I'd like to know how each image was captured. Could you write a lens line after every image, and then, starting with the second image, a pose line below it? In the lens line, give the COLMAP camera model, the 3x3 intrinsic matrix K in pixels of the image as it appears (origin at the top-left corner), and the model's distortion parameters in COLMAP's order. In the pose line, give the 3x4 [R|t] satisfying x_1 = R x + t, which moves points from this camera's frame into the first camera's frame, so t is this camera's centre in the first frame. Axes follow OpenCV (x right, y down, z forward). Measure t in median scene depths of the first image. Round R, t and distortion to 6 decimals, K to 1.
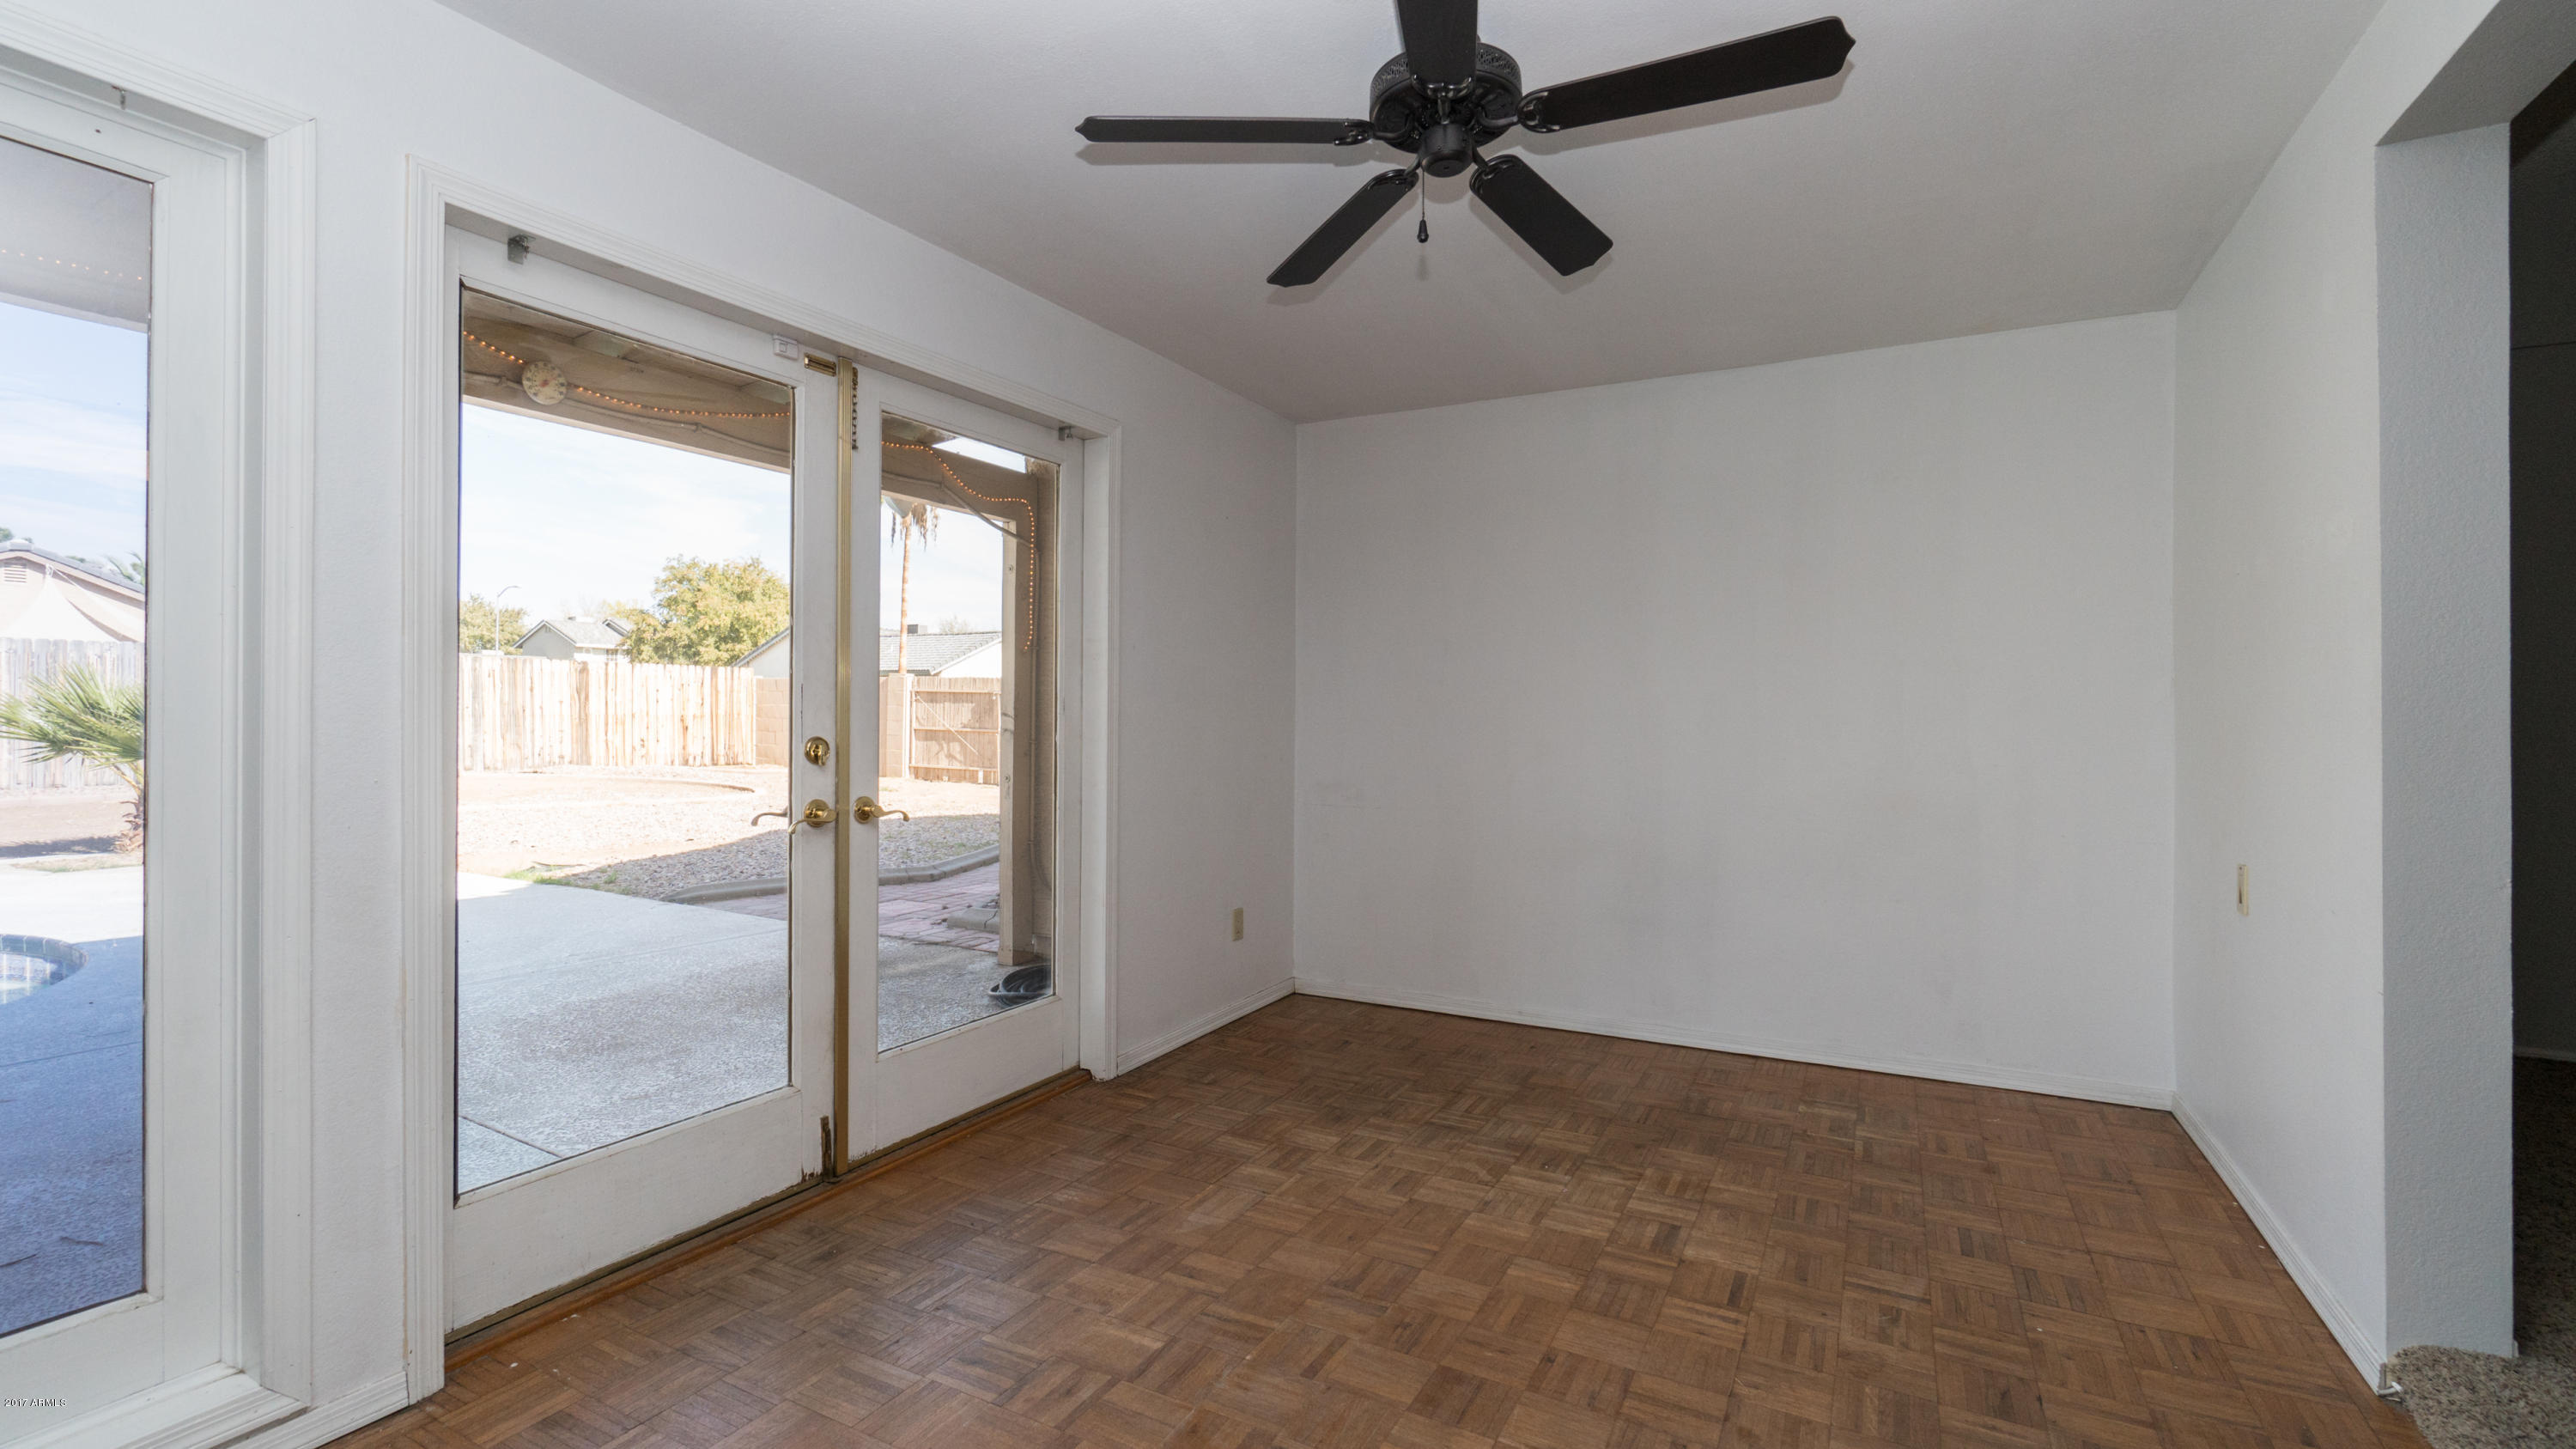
lens RADIAL K [[1131.5, 0, 1279.3], [0, 1131.5, 713.8], [0, 0, 1]] dist [0.015119, 0.000777]
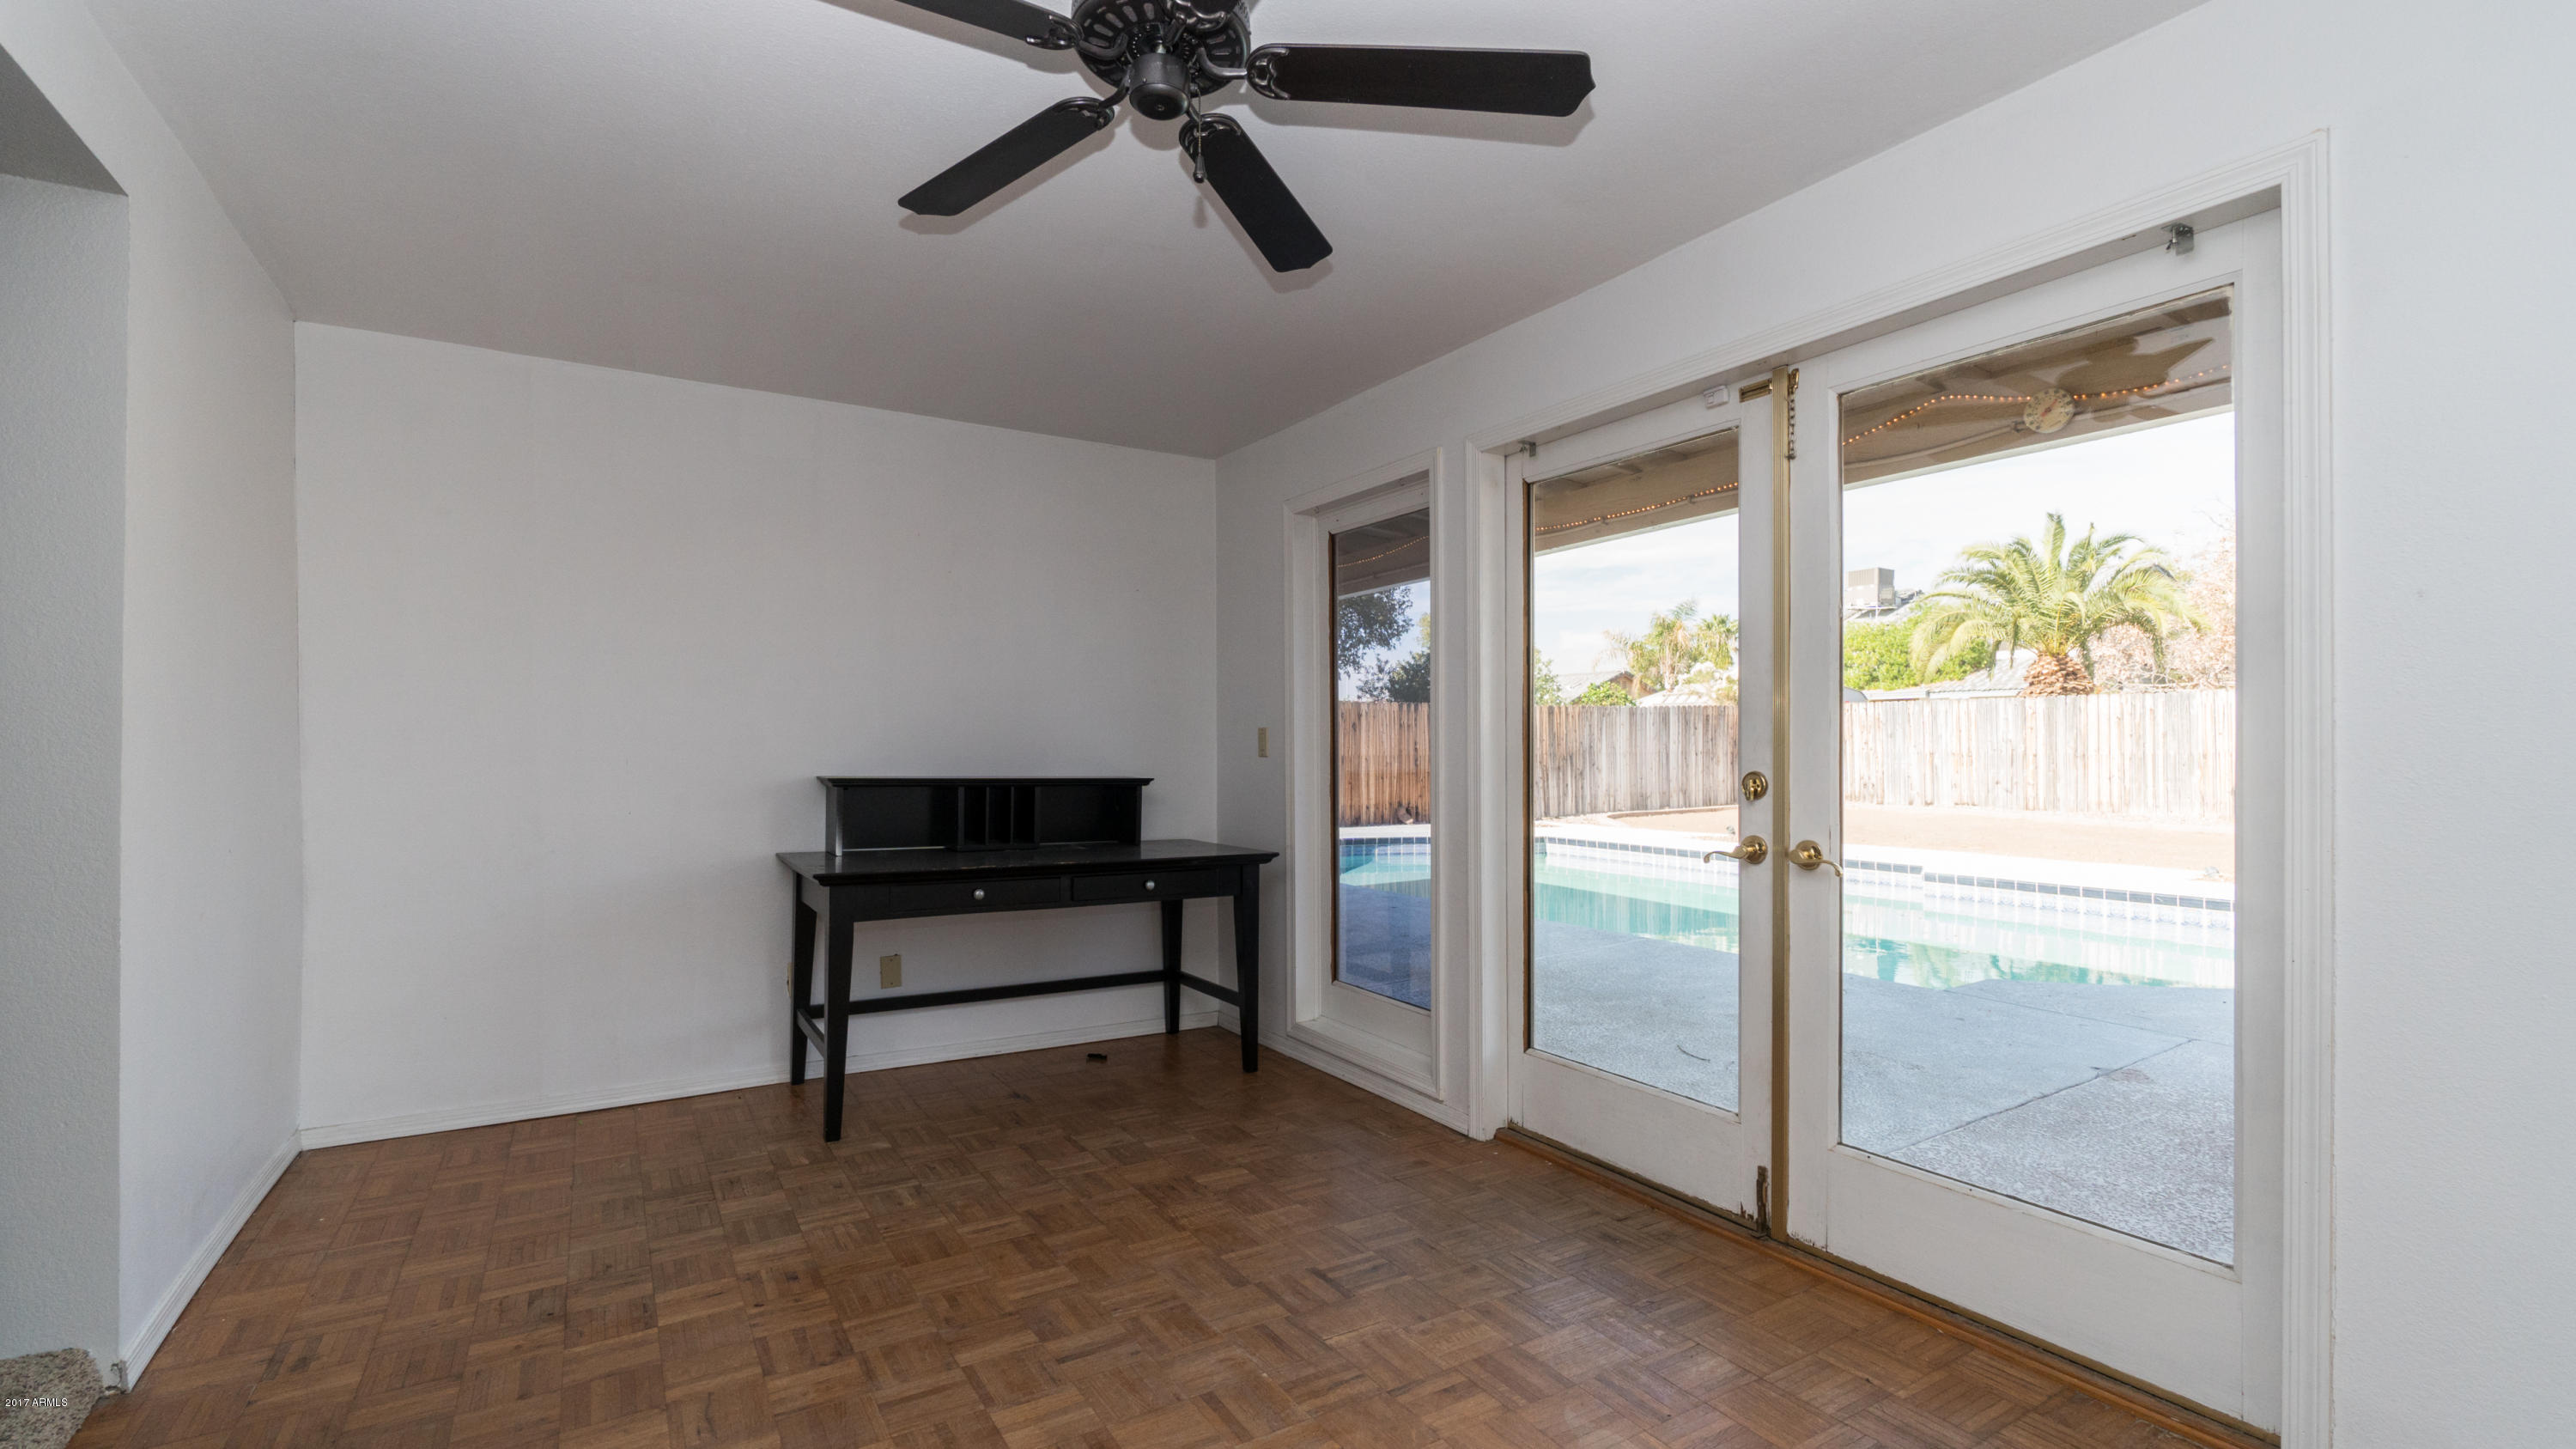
lens RADIAL K [[1131.5, 0, 1311.3], [0, 1131.5, 744.8], [0, 0, 1]] dist [0.015119, 0.000777]
pose [[-0.481157, -0.008335, -0.876595, 0.116546], [-0.001157, 0.999960, -0.008873, 0.001193], [0.876634, -0.003255, -0.481147, 0.208947]]
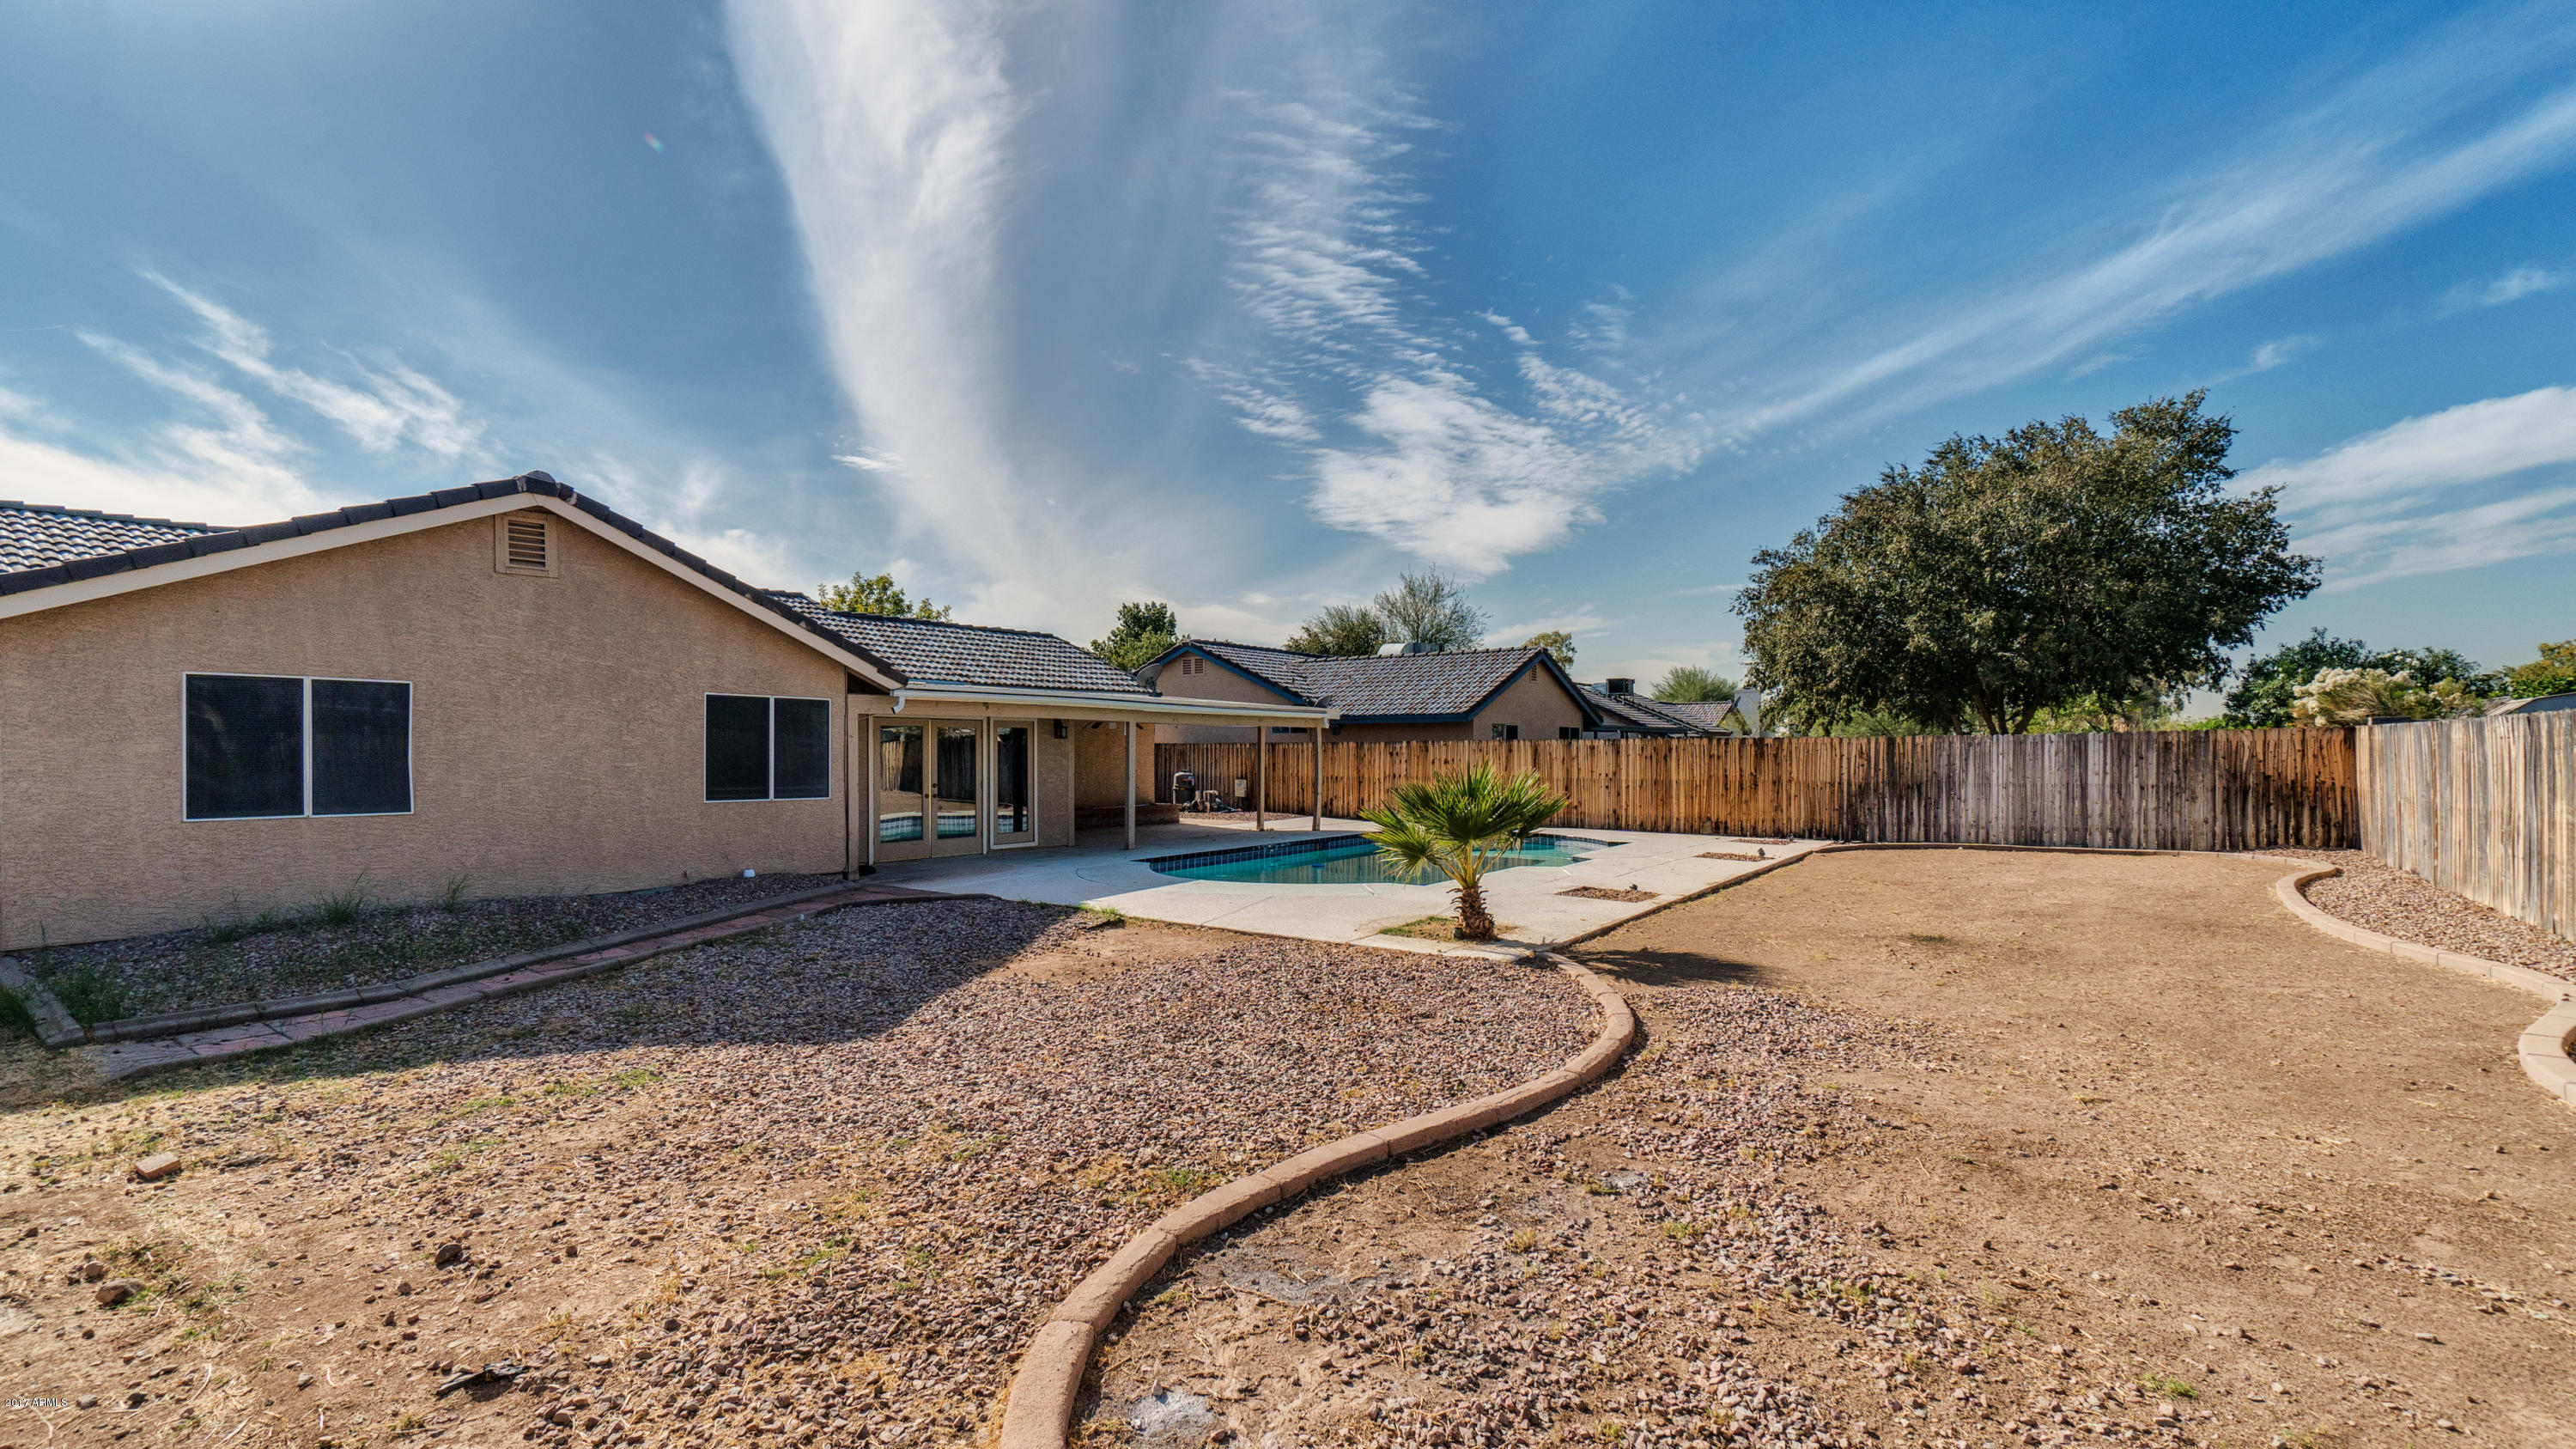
lens RADIAL K [[1131.5, 0, 1275.9], [0, 1131.5, 740.9], [0, 0, 1]] dist [0.015119, 0.000777]
pose [[-0.993127, -0.006401, 0.116868, -0.446318], [-0.007420, 0.999938, -0.008282, -0.027707], [-0.116808, -0.009092, -0.993113, 1.093566]]
